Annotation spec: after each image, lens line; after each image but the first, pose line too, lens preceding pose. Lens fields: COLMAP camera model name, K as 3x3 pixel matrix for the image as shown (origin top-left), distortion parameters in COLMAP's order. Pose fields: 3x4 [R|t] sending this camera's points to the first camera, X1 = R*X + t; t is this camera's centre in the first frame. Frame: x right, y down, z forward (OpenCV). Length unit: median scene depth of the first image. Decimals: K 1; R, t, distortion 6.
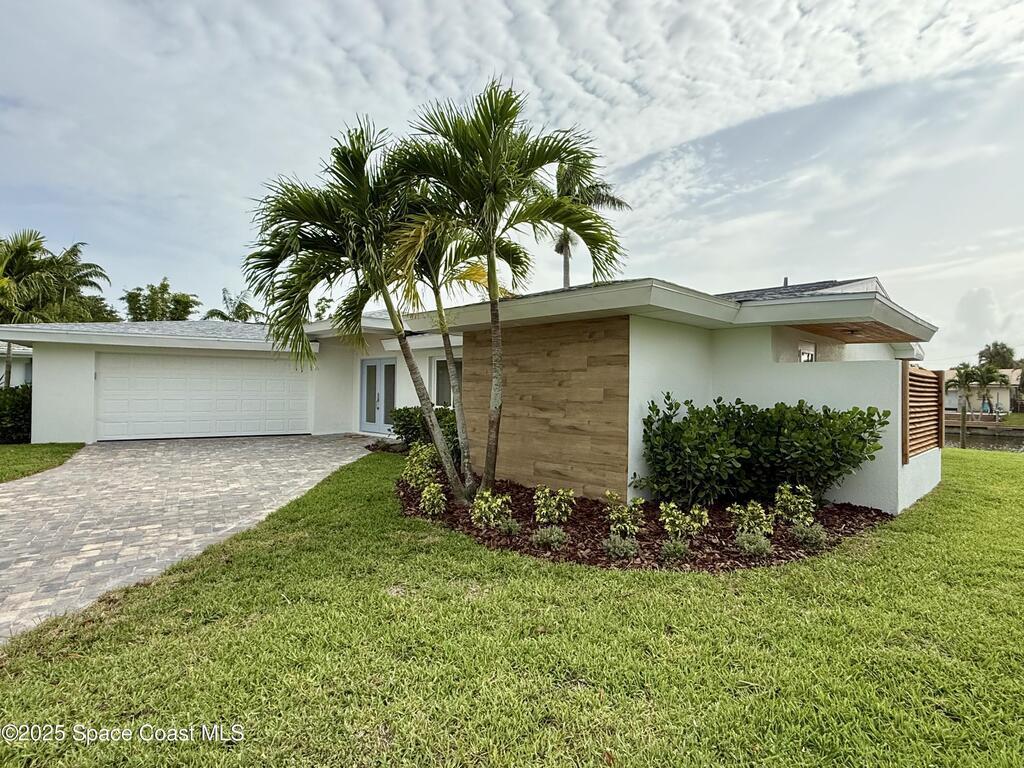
lens RADIAL K [[539.1, 0, 511.9], [0, 539.1, 387.3], [0, 0, 1]] dist [0.001036, 0.002032]
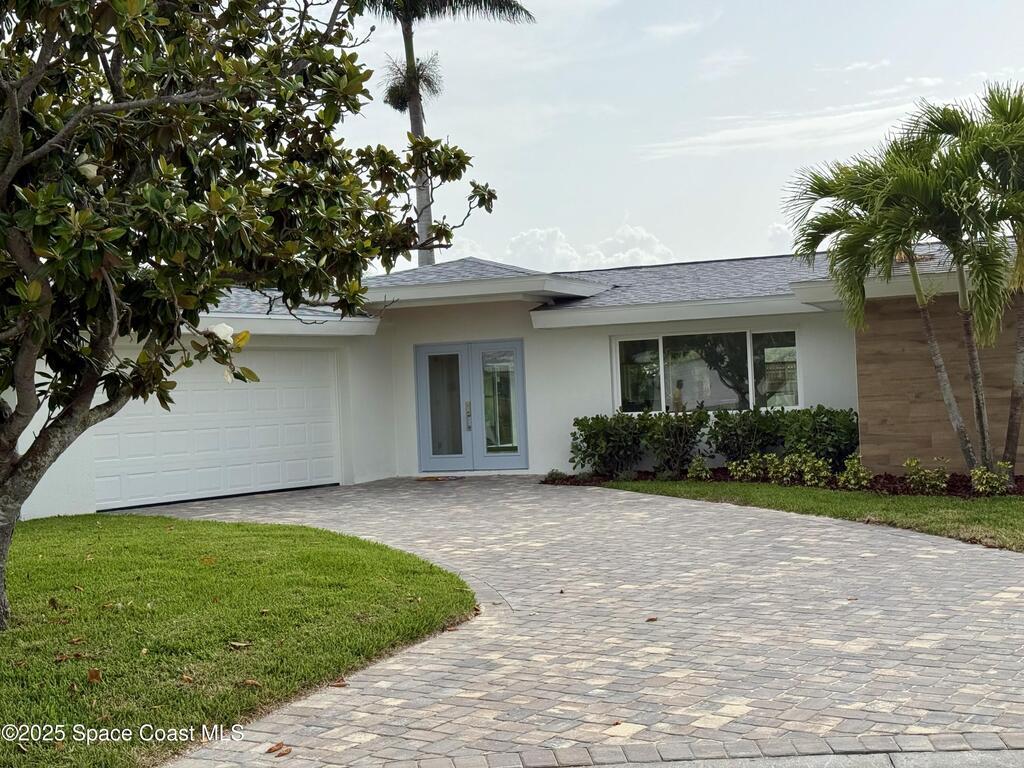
lens RADIAL K [[1516.3, 0, 509.0], [0, 1516.3, 415.3], [0, 0, 1]] dist [0.214044, 0.000000]
pose [[0.893610, -0.049744, 0.446080, -1.905542], [0.050084, 0.998684, 0.011037, 0.017966], [-0.446042, 0.012479, 0.894925, -0.974485]]
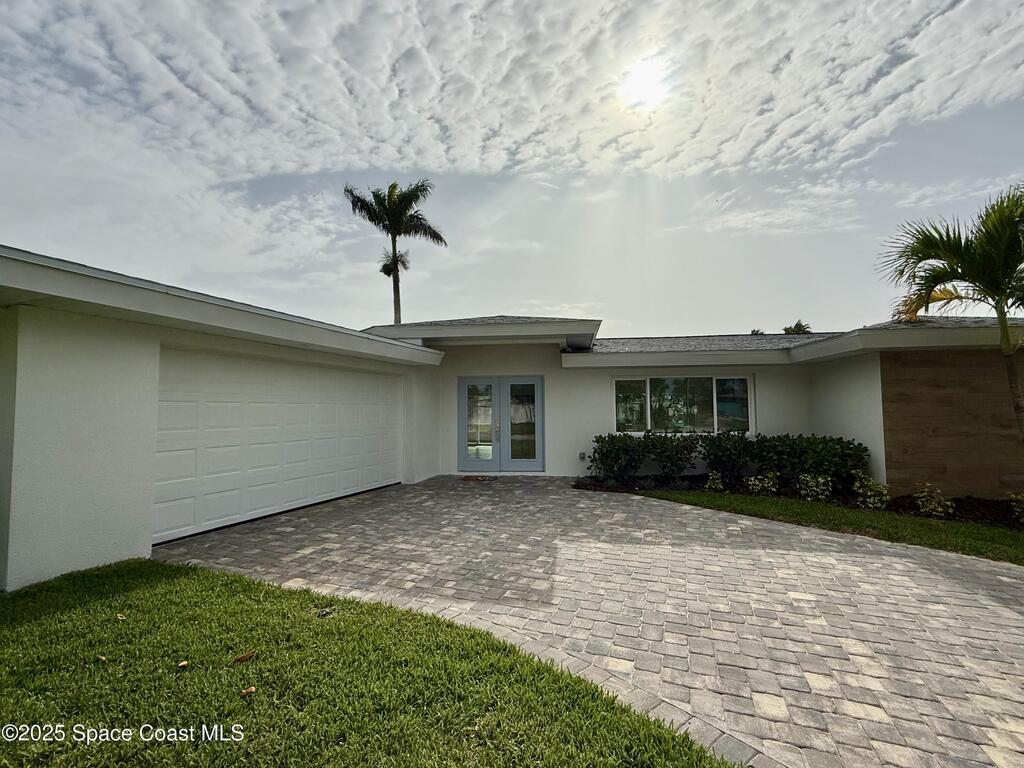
lens RADIAL K [[504.5, 0, 511.2], [0, 504.5, 395.0], [0, 0, 1]] dist [0.024688, 0.002336]
pose [[0.764138, 0.004055, 0.645040, -1.434671], [0.017719, 0.999471, -0.027273, -0.012451], [-0.644809, 0.032270, 0.763662, 0.887813]]
